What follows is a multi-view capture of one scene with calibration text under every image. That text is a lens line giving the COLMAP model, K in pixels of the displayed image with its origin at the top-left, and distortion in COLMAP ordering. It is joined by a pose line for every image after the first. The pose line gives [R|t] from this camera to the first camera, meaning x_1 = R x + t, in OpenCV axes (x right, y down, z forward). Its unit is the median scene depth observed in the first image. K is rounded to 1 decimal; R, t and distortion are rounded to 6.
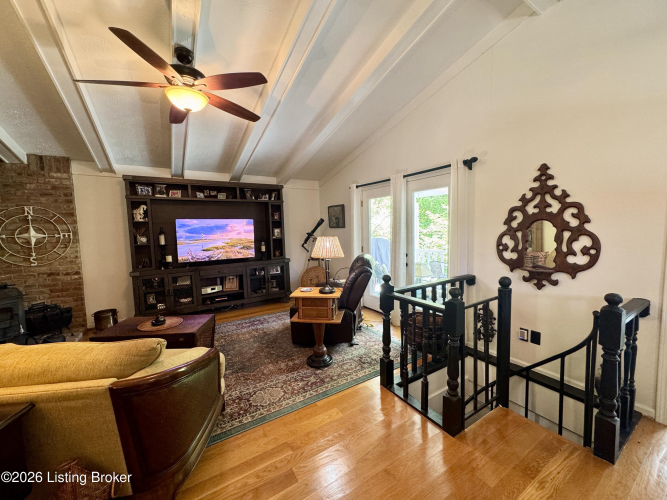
lens RADIAL K [[266.0, 0, 333.3], [0, 266.0, 248.2], [0, 0, 1]] dist [-0.000208, 0.000032]
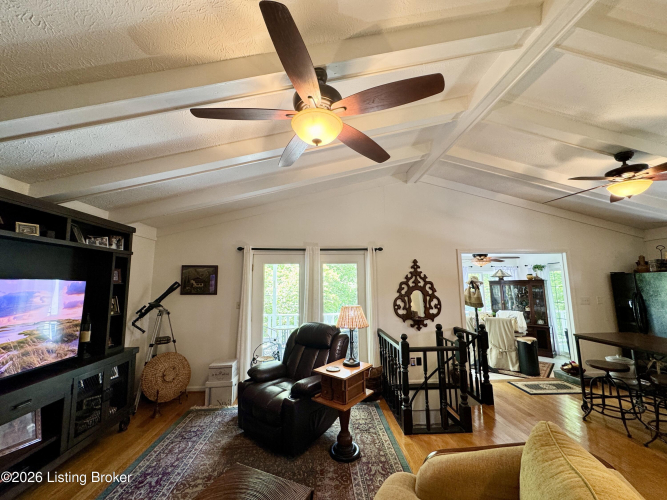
lens RADIAL K [[266.0, 0, 333.3], [0, 266.0, 248.2], [0, 0, 1]] dist [-0.000208, 0.000032]
pose [[0.478415, 0.136267, 0.867496, -0.702232], [0.066461, 0.979434, -0.190503, -0.051064], [-0.875615, 0.148794, 0.459520, 0.409104]]
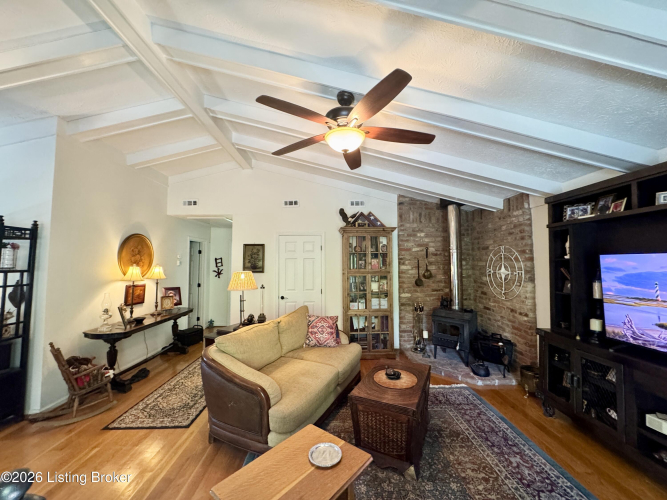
lens RADIAL K [[267.8, 0, 335.4], [0, 267.8, 248.1], [0, 0, 1]] dist [-0.001191, 0.000023]
pose [[-0.513270, -0.023463, -0.857906, 0.175395], [-0.053350, 0.998565, 0.004608, -0.108718], [0.856567, 0.048135, -0.513785, 0.921012]]
